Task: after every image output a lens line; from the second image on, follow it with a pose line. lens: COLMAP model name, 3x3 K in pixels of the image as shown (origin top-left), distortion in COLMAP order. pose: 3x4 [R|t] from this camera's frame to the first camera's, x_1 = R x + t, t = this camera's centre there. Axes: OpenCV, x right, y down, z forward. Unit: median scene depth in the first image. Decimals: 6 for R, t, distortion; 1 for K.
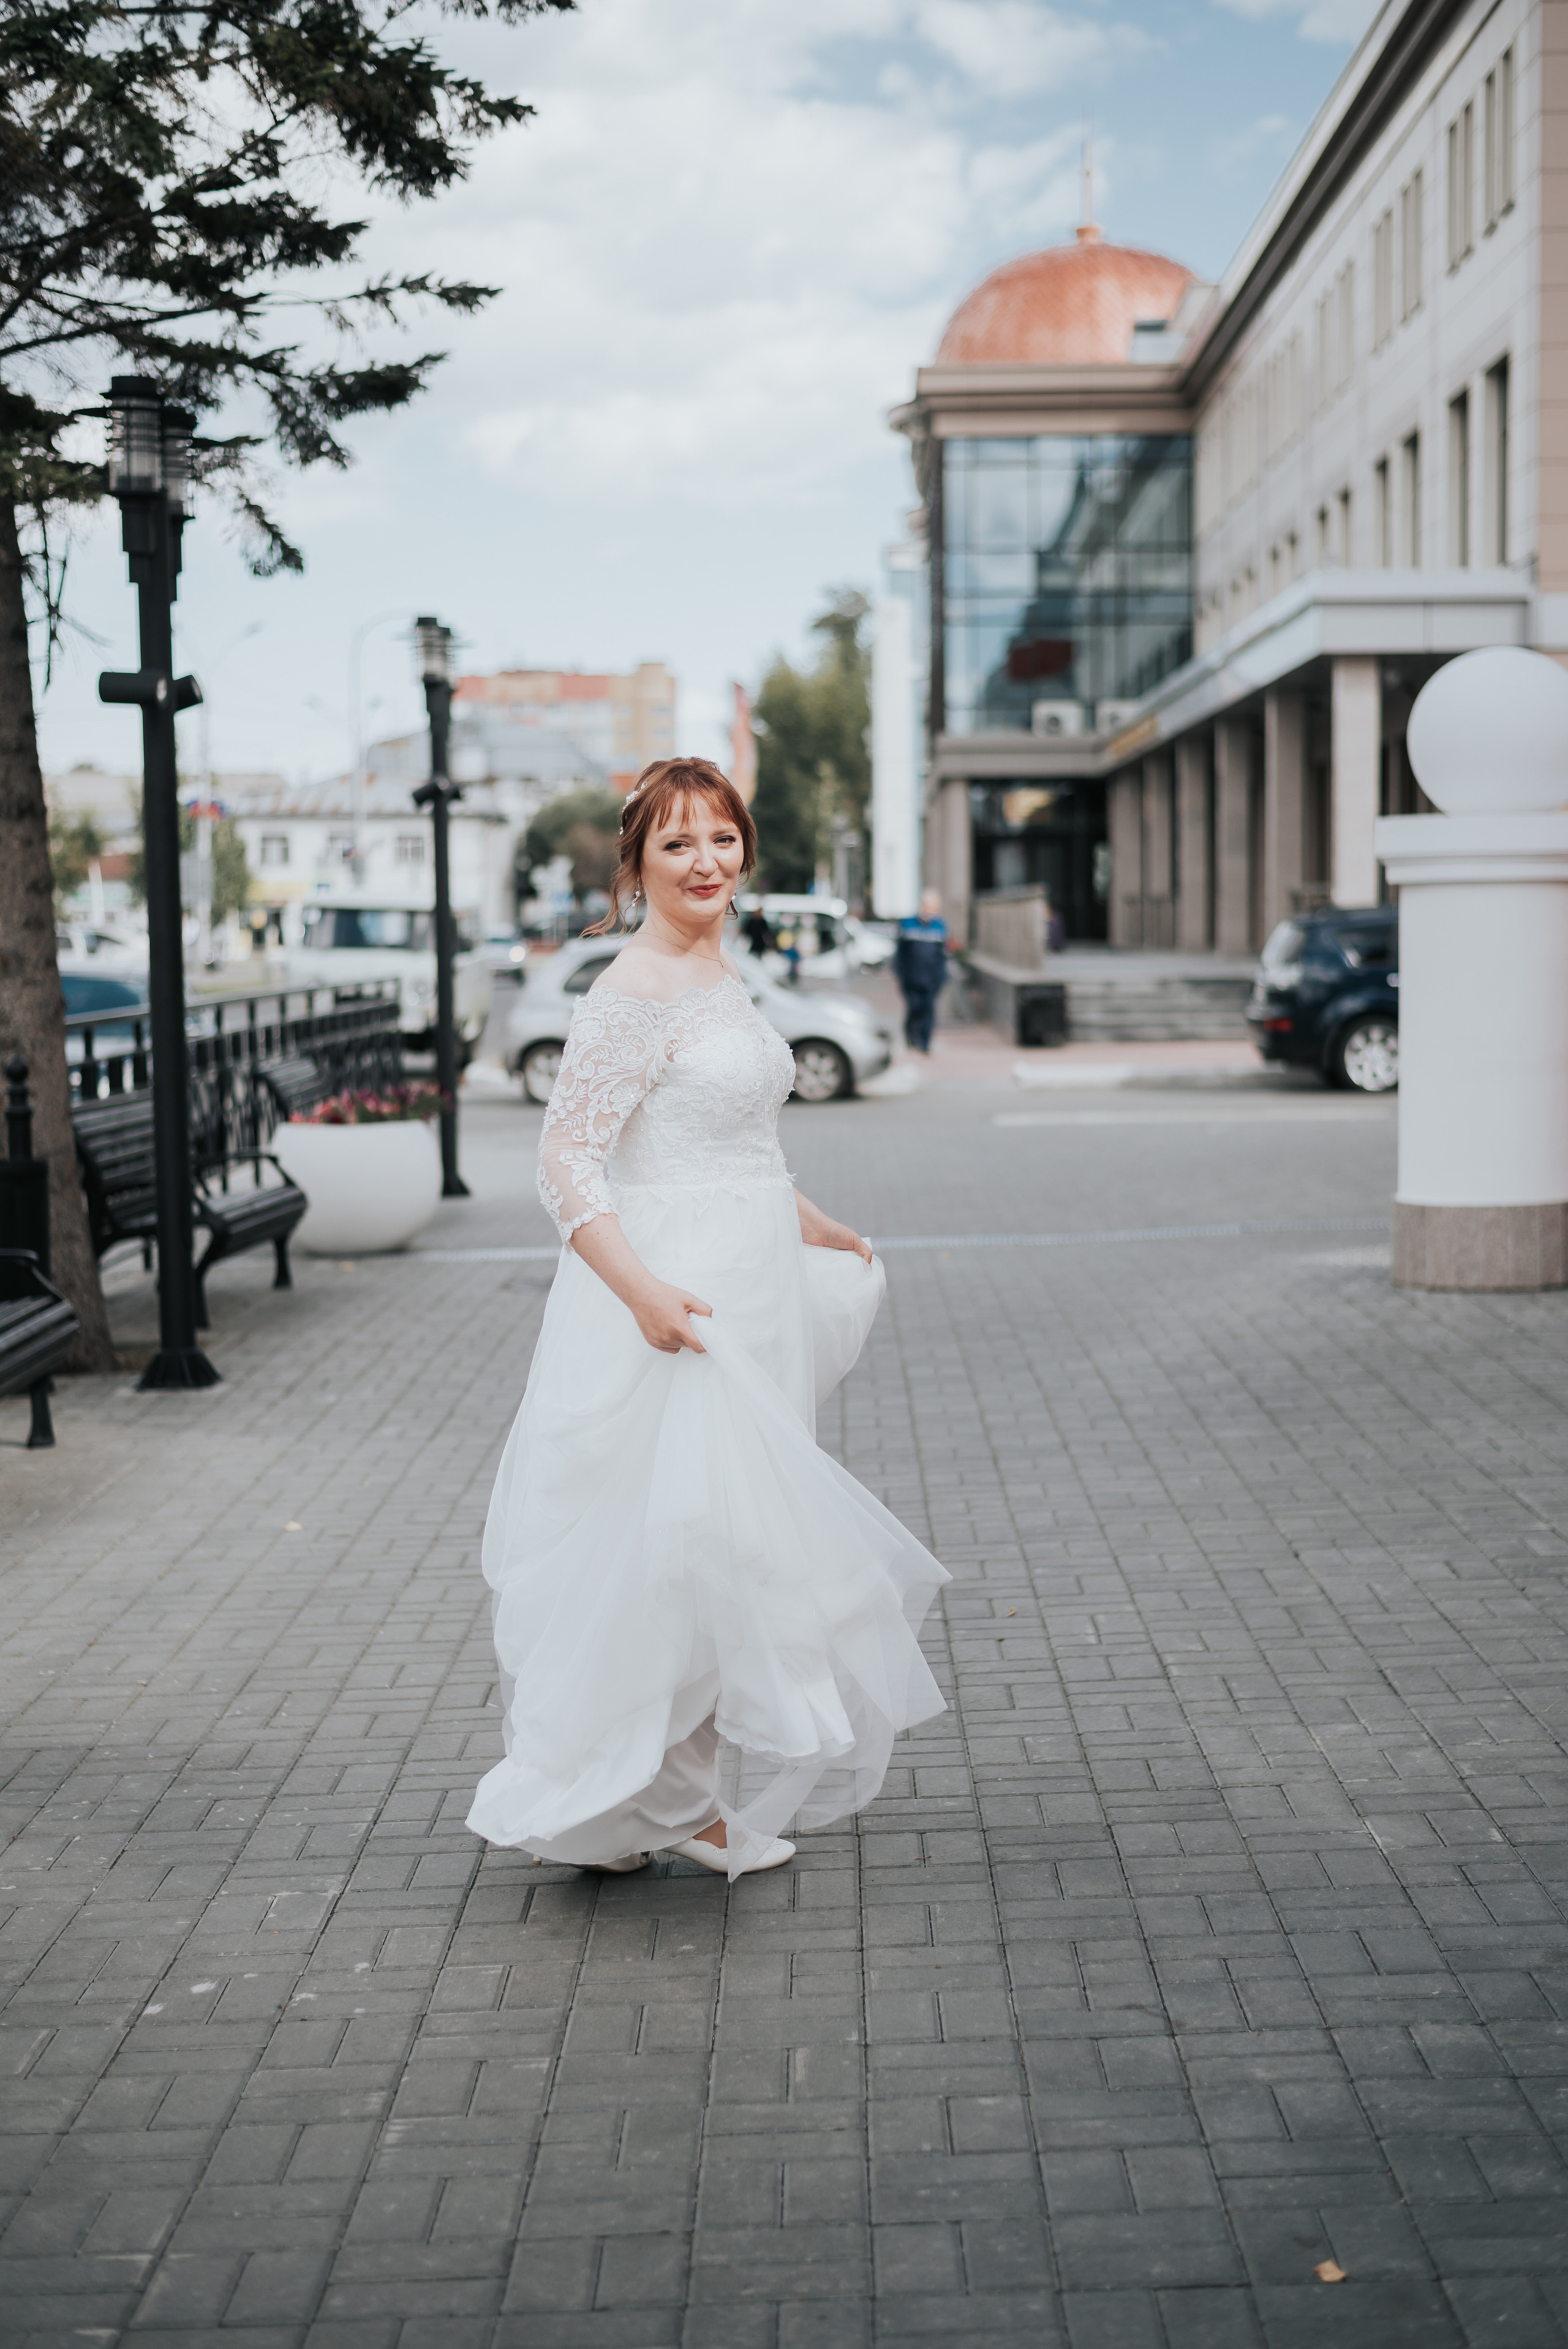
lens RADIAL K [[3172.8, 0, 878.9], [0, 3172.8, 1175.2], [0, 0, 1]] dist [0.097749, 0.016186]
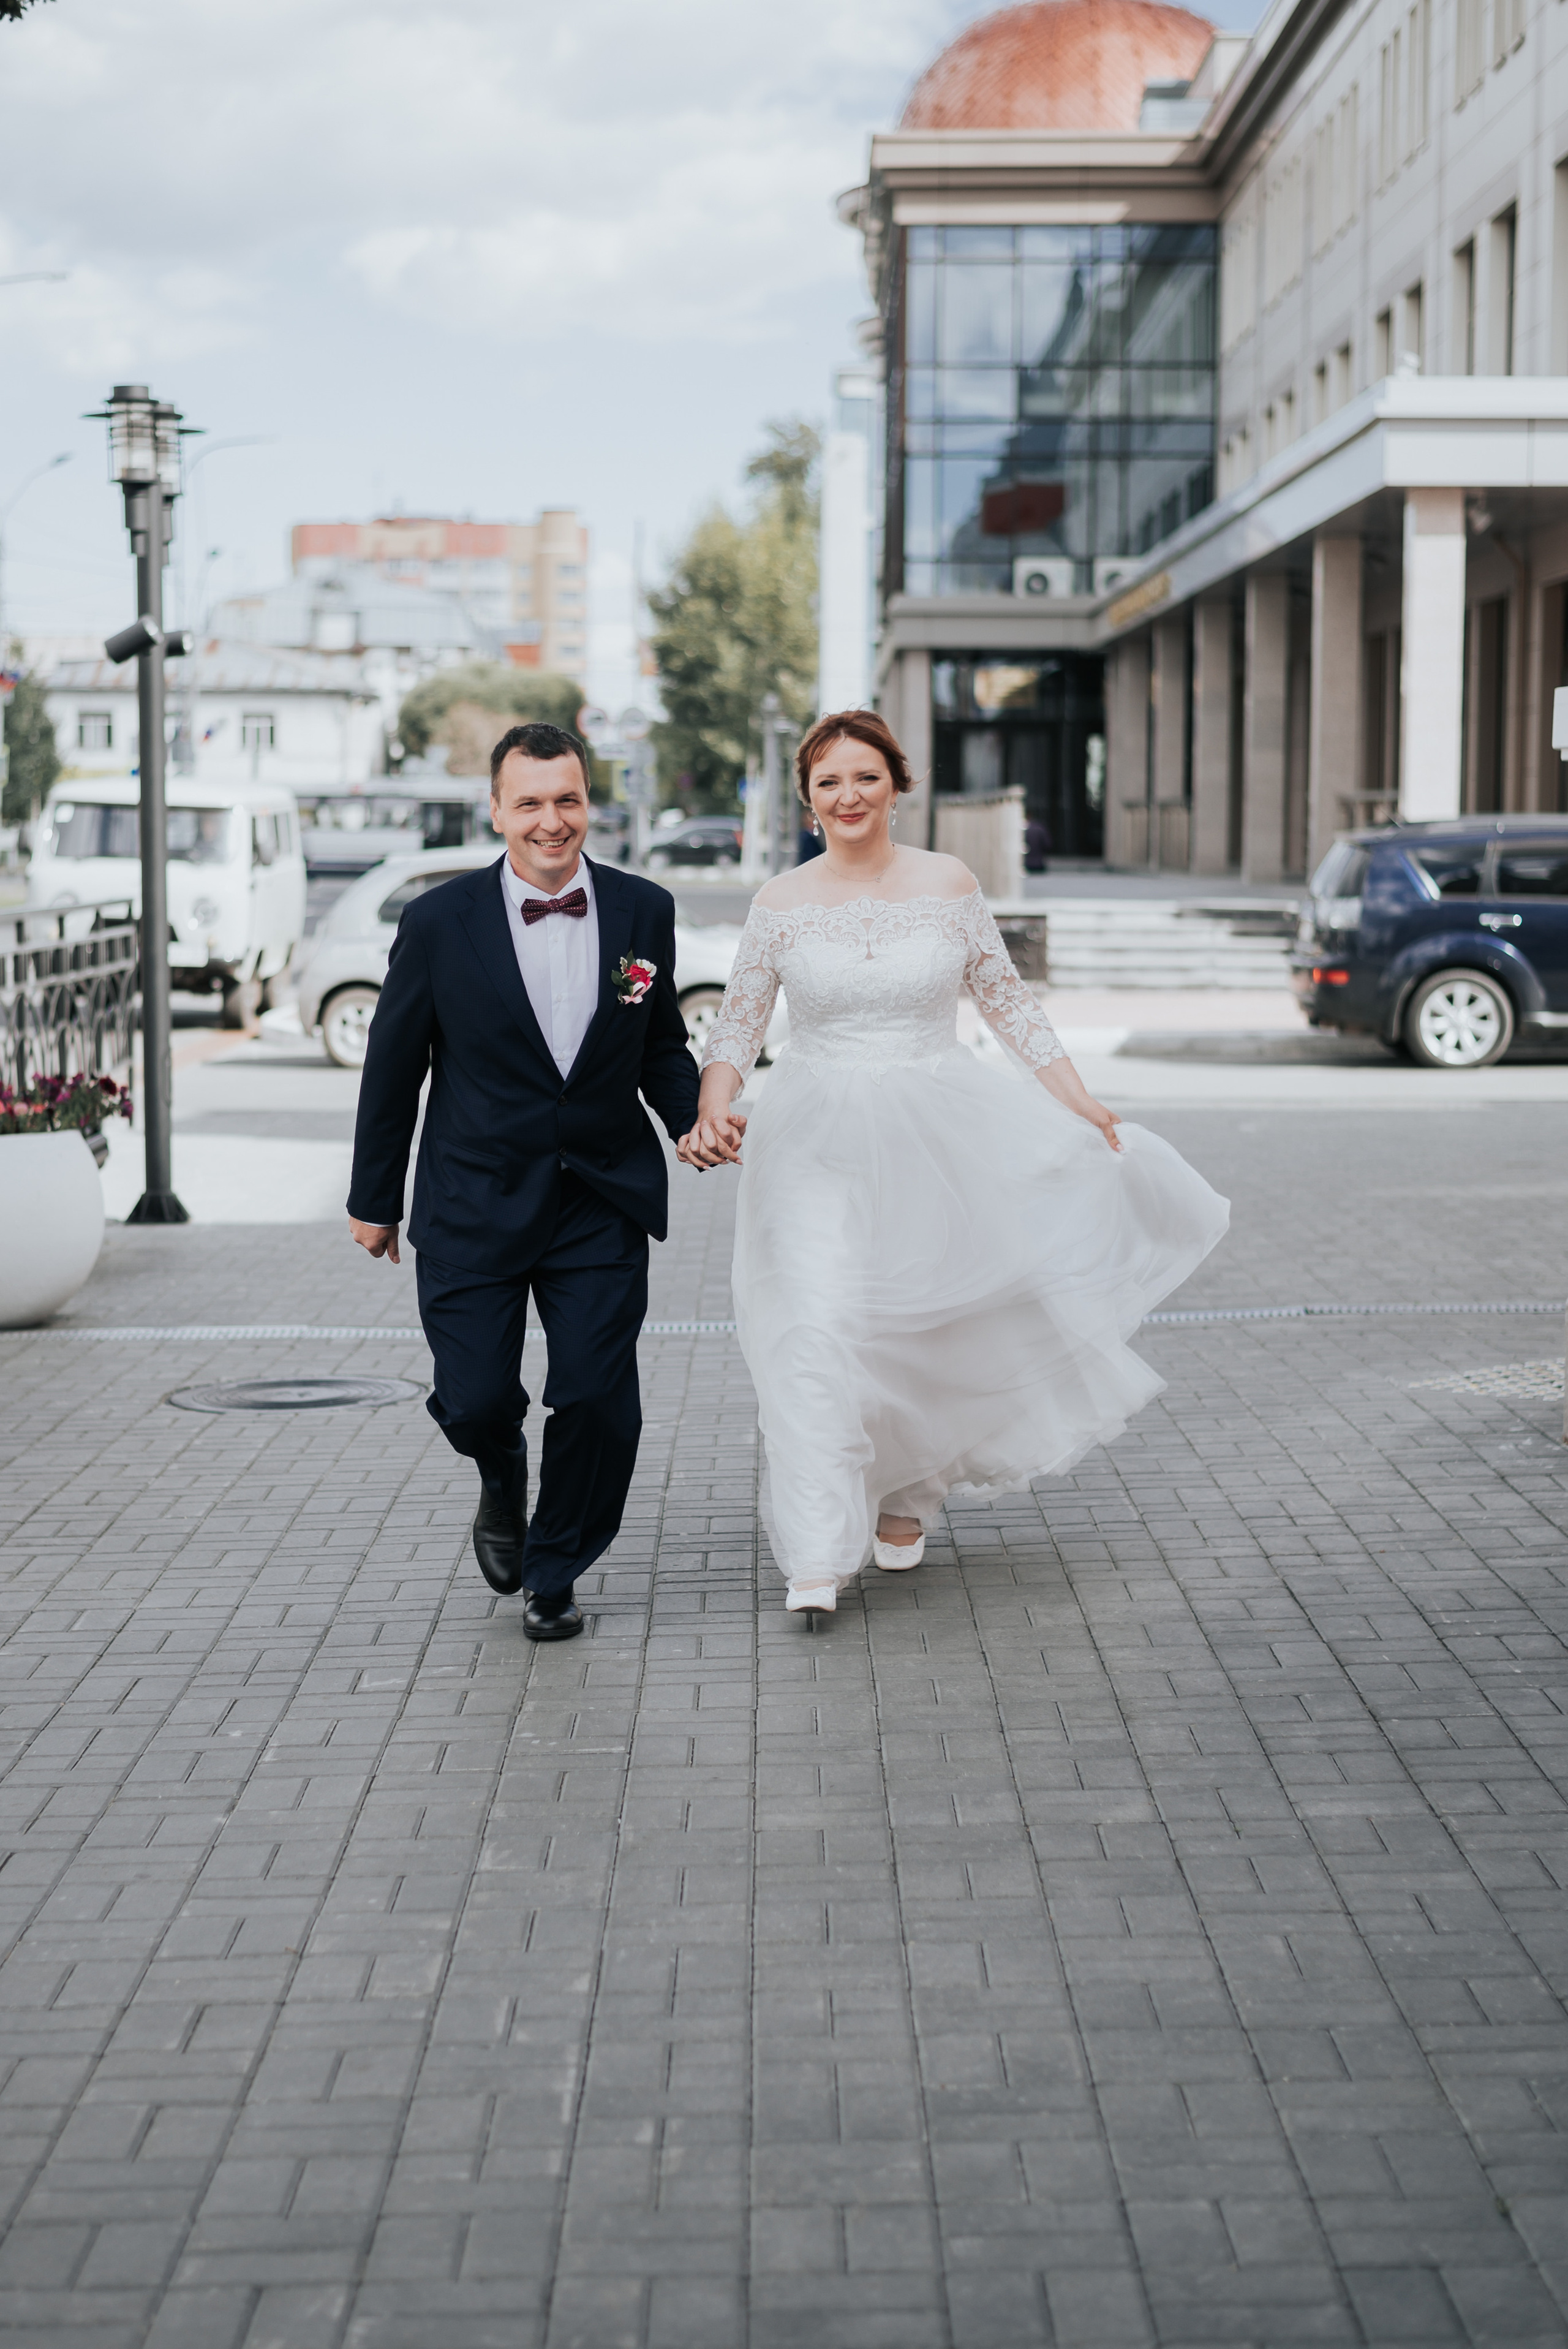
lens RADIAL K [[3358.6, 0, 784.0], [0, 3358.6, 1174.5], [0, 0, 1]] dist [0.001338, 0.033571]
pose [[0.999704, 0.015065, -0.019114, 0.011595], [-0.014575, 0.999568, 0.025542, -0.017201], [0.019491, -0.025256, 0.999491, 0.186156]]
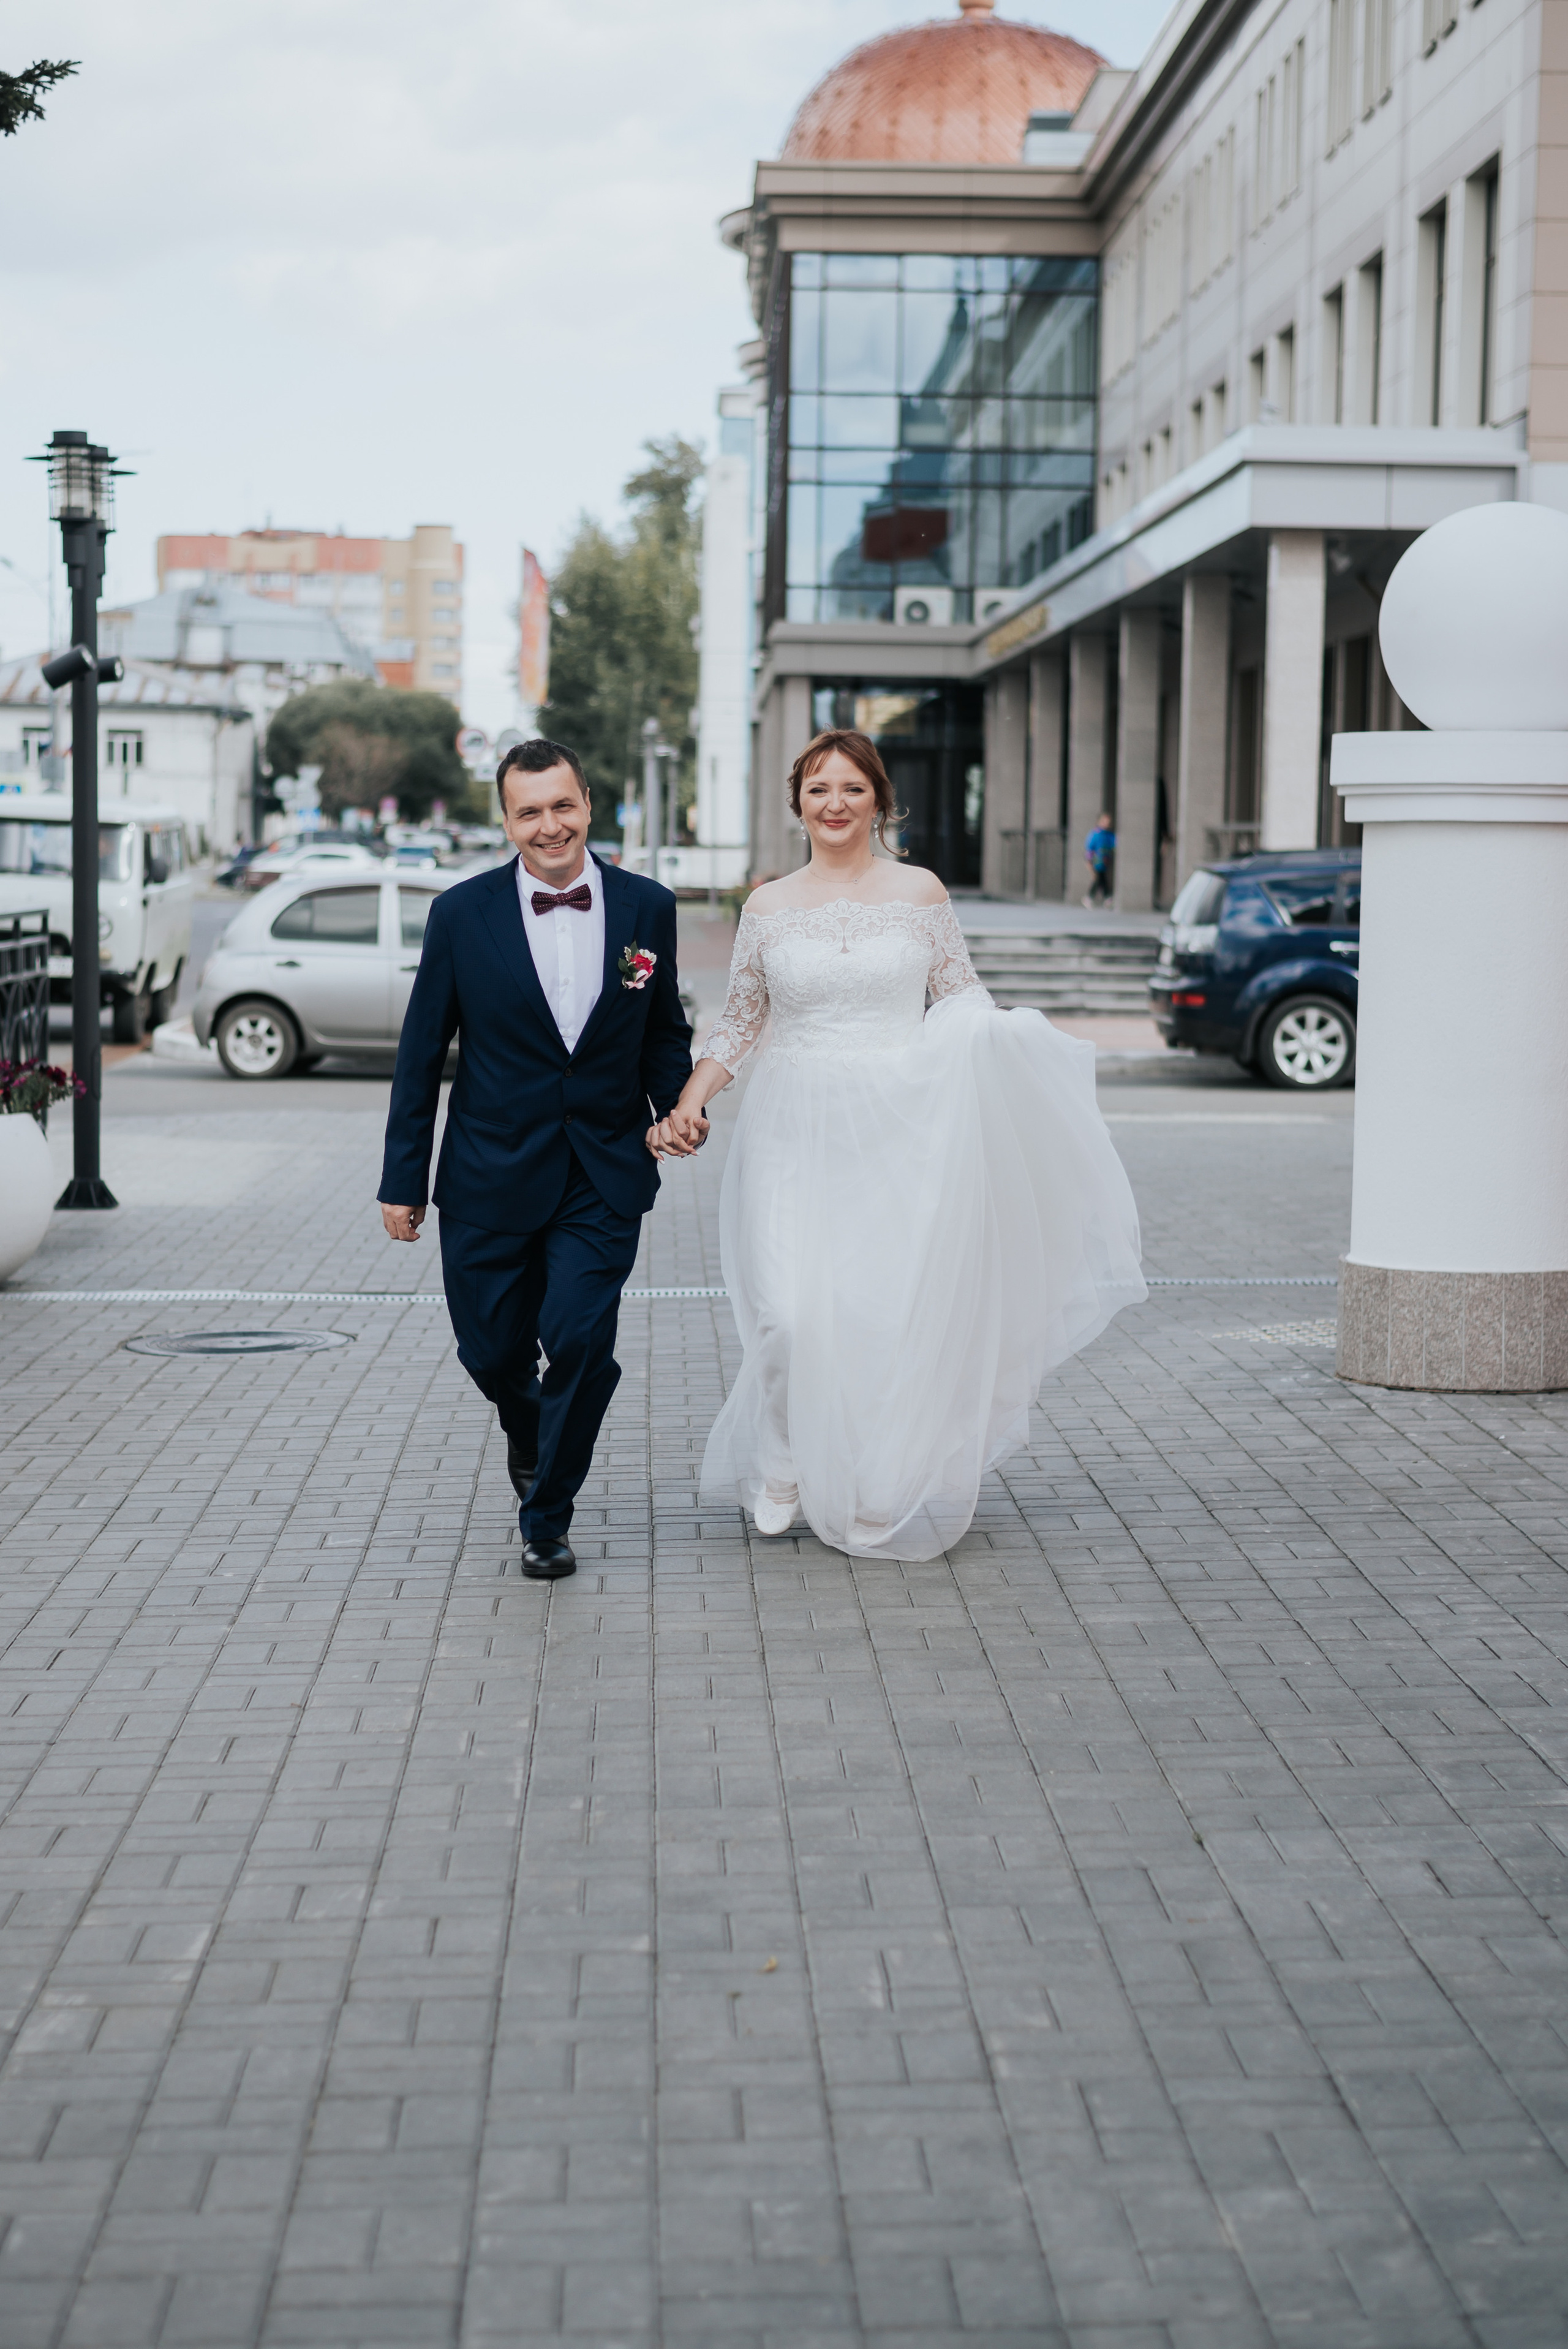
lens RADIAL K [[3661.0, 0, 784.0], [0, 3661.0, 1174.5], [0, 0, 1]] dist [0.061734, 0.022868]
pose [[0.999572, 0.023882, 0.016892, 0.010809], [-0.024028, 0.999675, 0.008516, -0.008575], [-0.016683, -0.008918, 0.999821, 0.090107]]
